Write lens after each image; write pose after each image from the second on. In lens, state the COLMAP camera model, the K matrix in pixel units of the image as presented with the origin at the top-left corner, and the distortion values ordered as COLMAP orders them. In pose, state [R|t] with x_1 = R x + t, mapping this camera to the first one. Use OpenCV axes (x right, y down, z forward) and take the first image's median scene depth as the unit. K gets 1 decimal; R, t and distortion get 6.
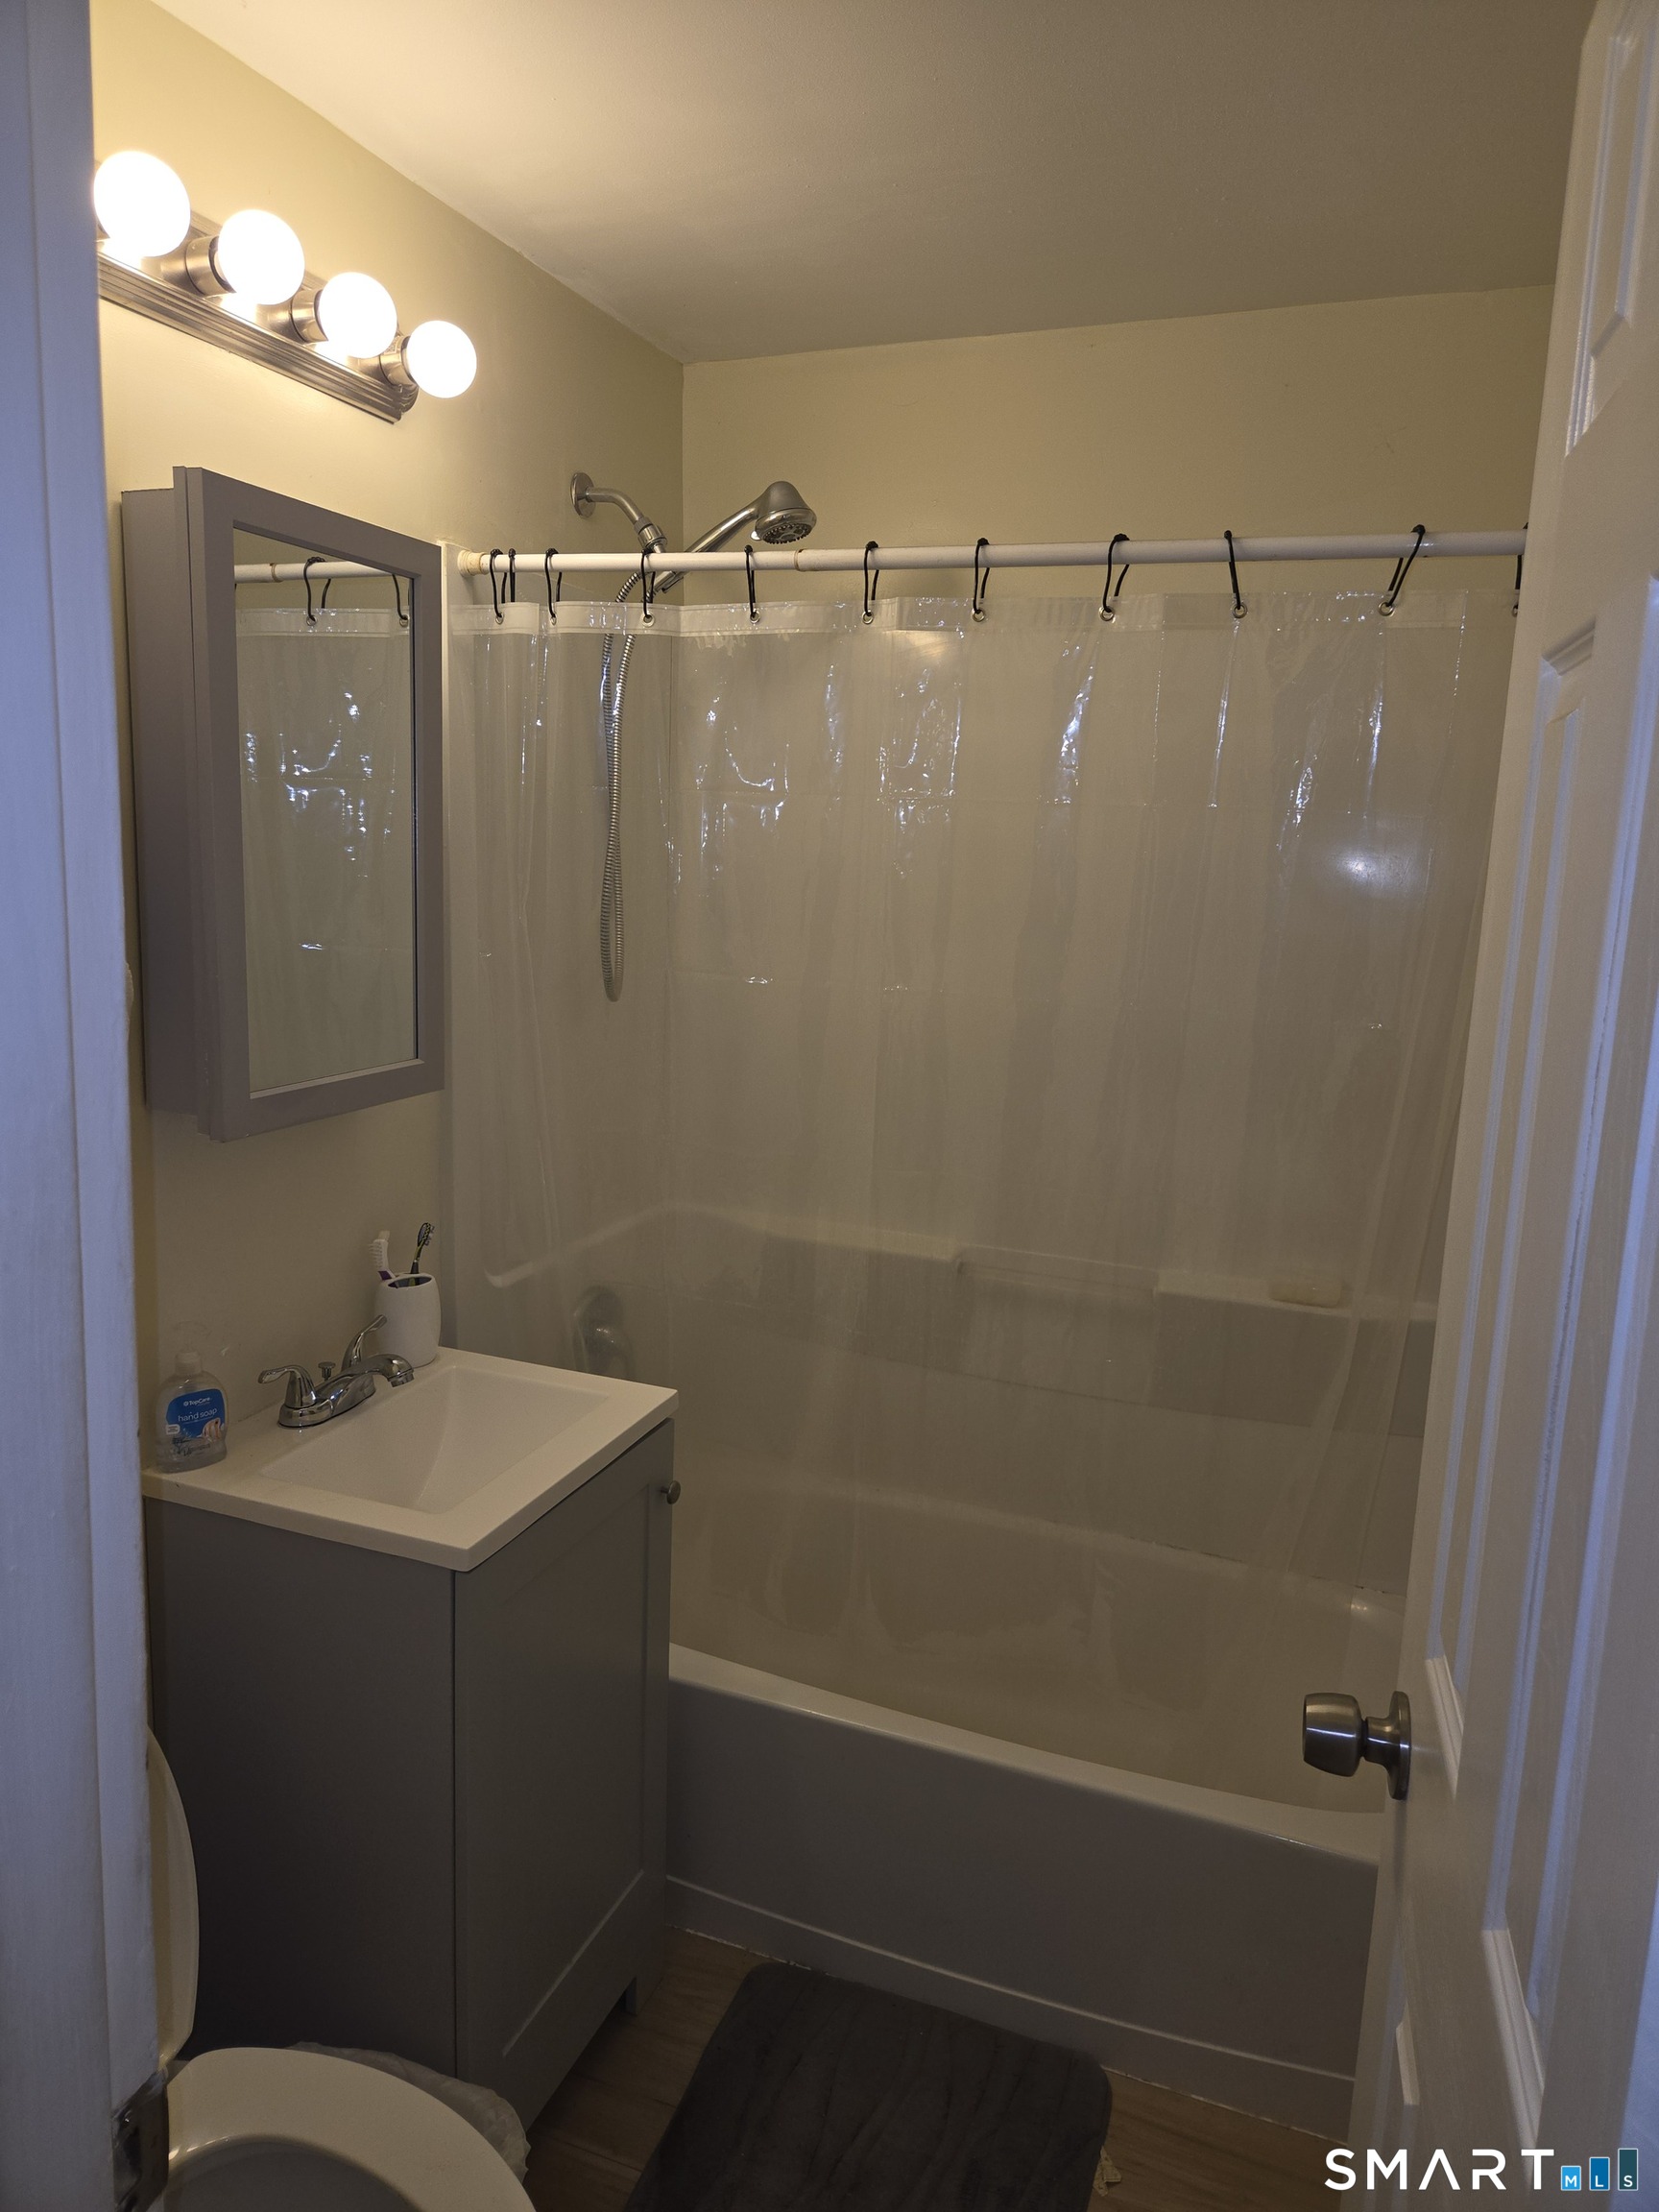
lens RADIAL K [[1475.7, 0, 823.3], [0, 1475.7, 1097.4], [0, 0, 1]] dist [0.065396, -0.036977]
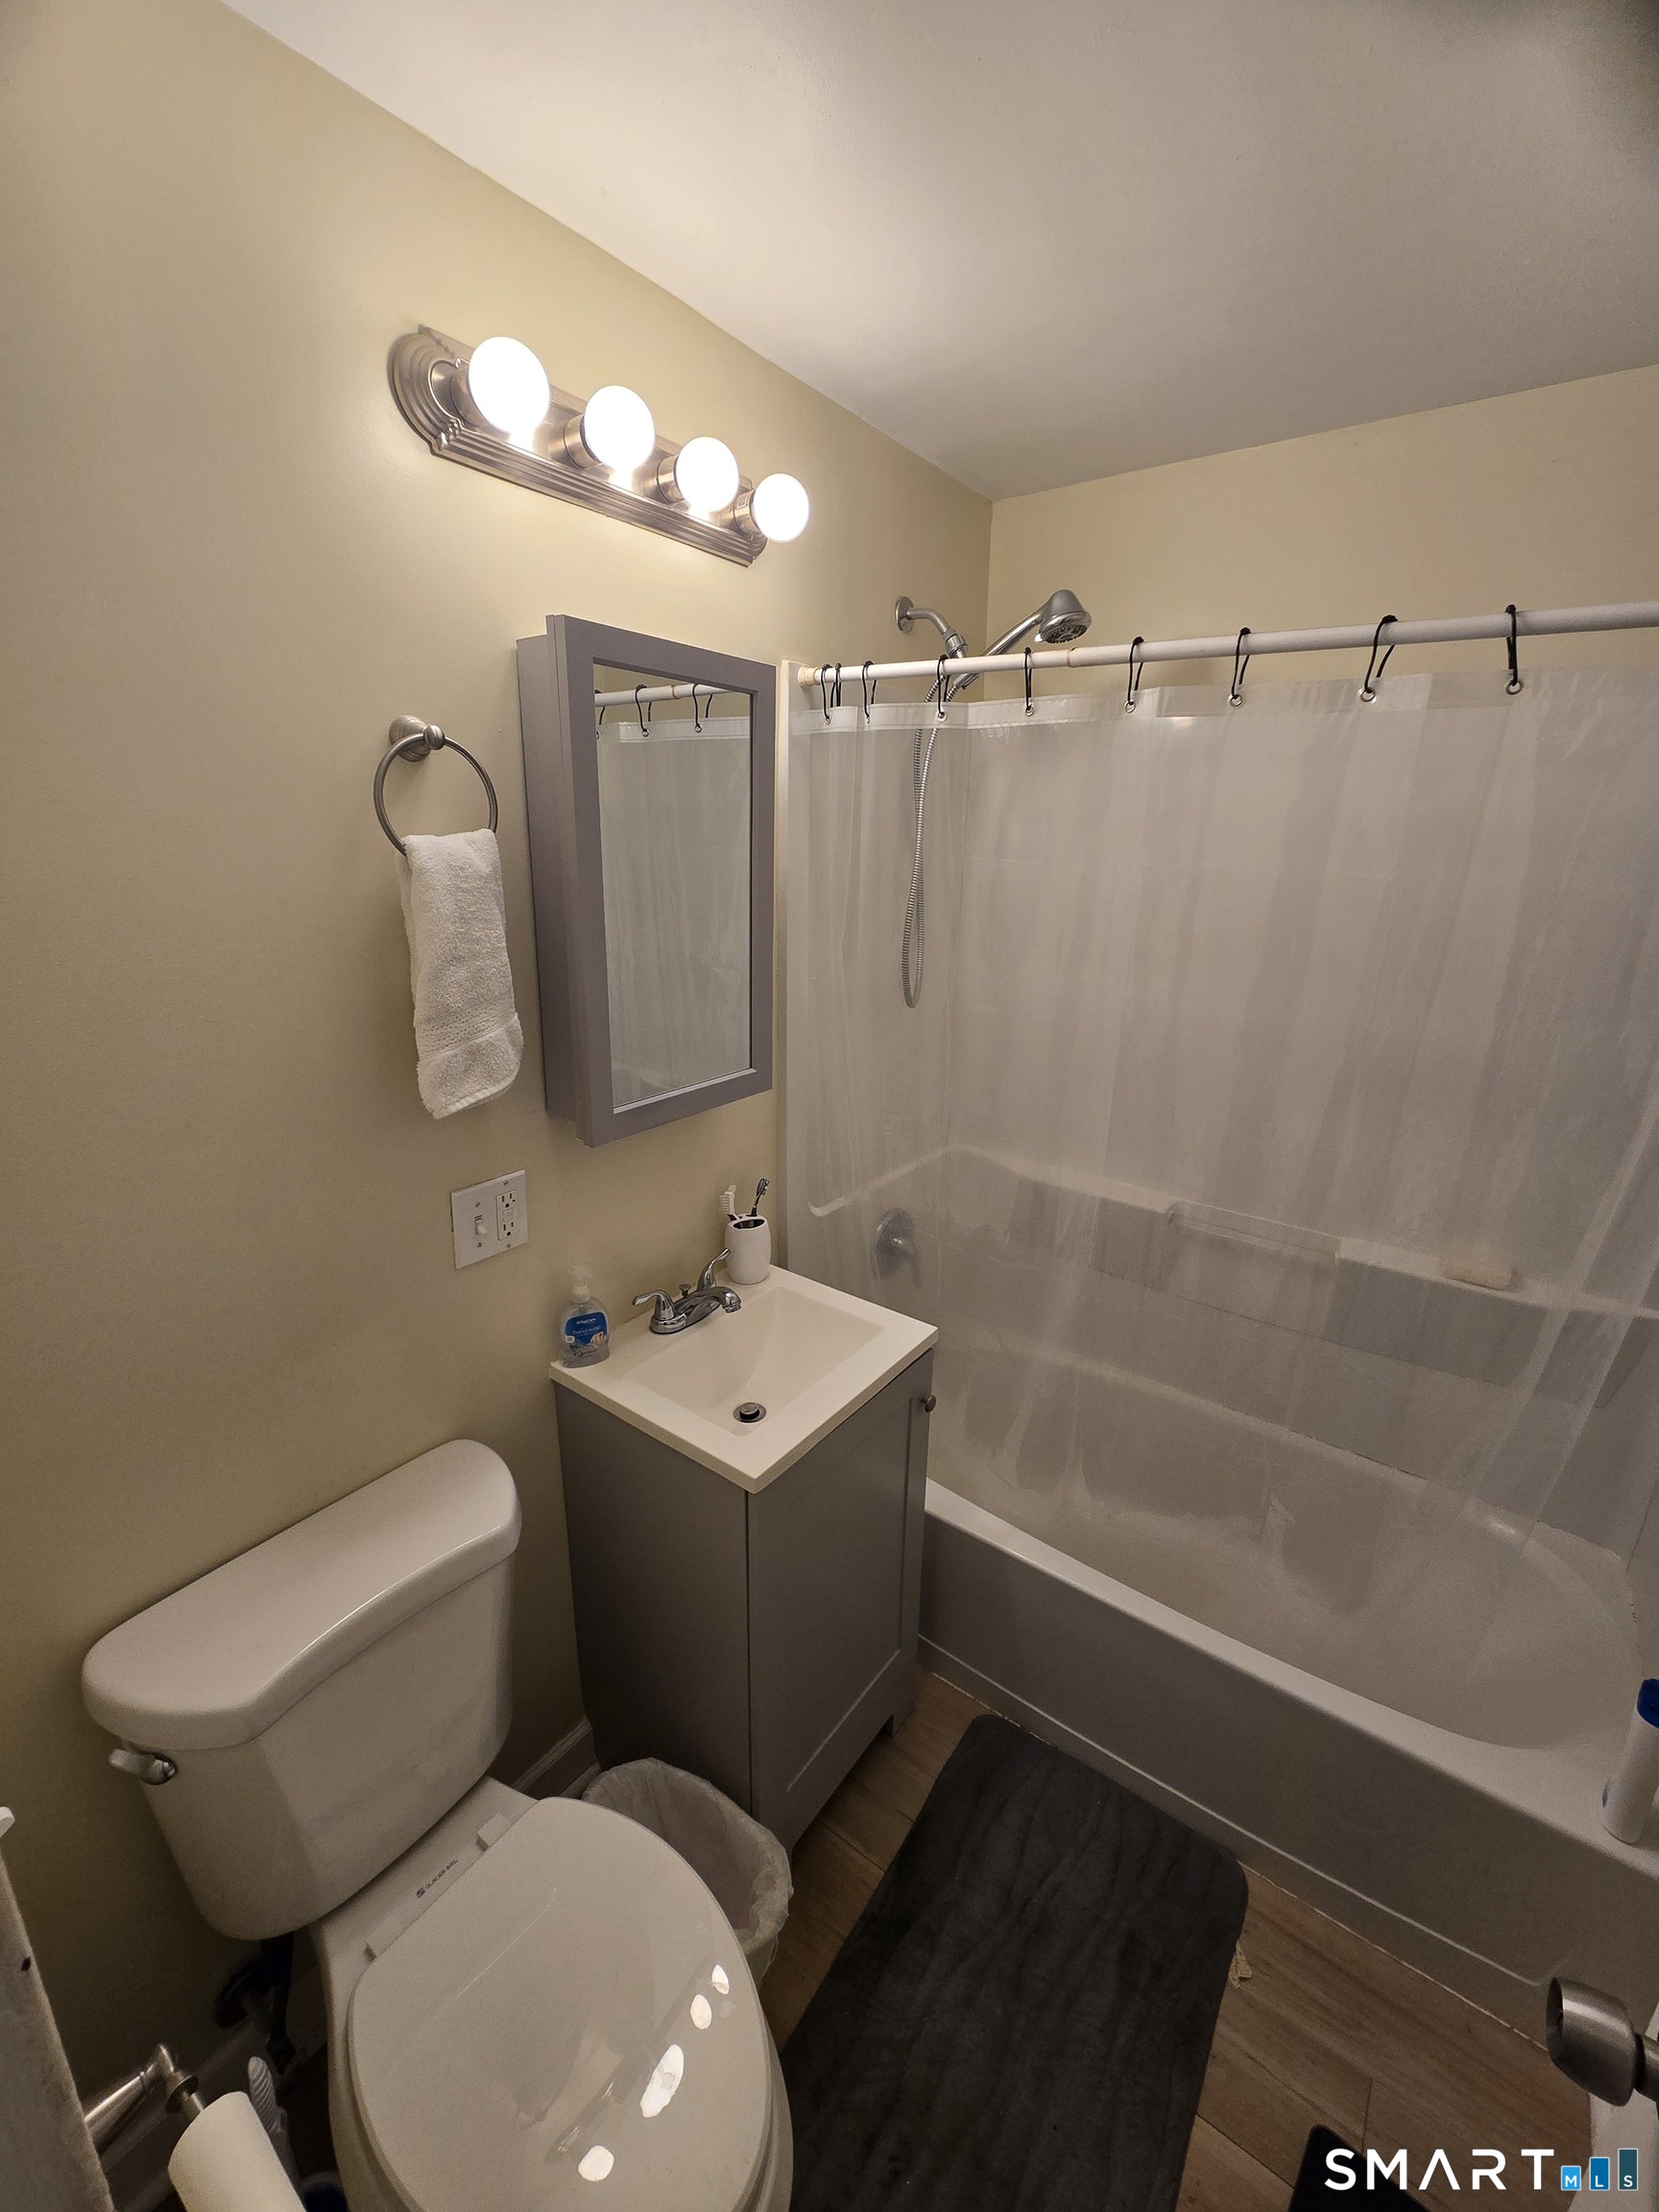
lens RADIAL K [[909.6, 0, 844.3], [0, 909.6, 1102.9], [0, 0, 1]] dist [0.002046, 0.000127]
pose [[0.967078, 0.060943, -0.247075, 0.008525], [-0.033904, 0.993101, 0.112253, -0.087939], [0.252211, -0.100181, 0.962472, 0.231336]]
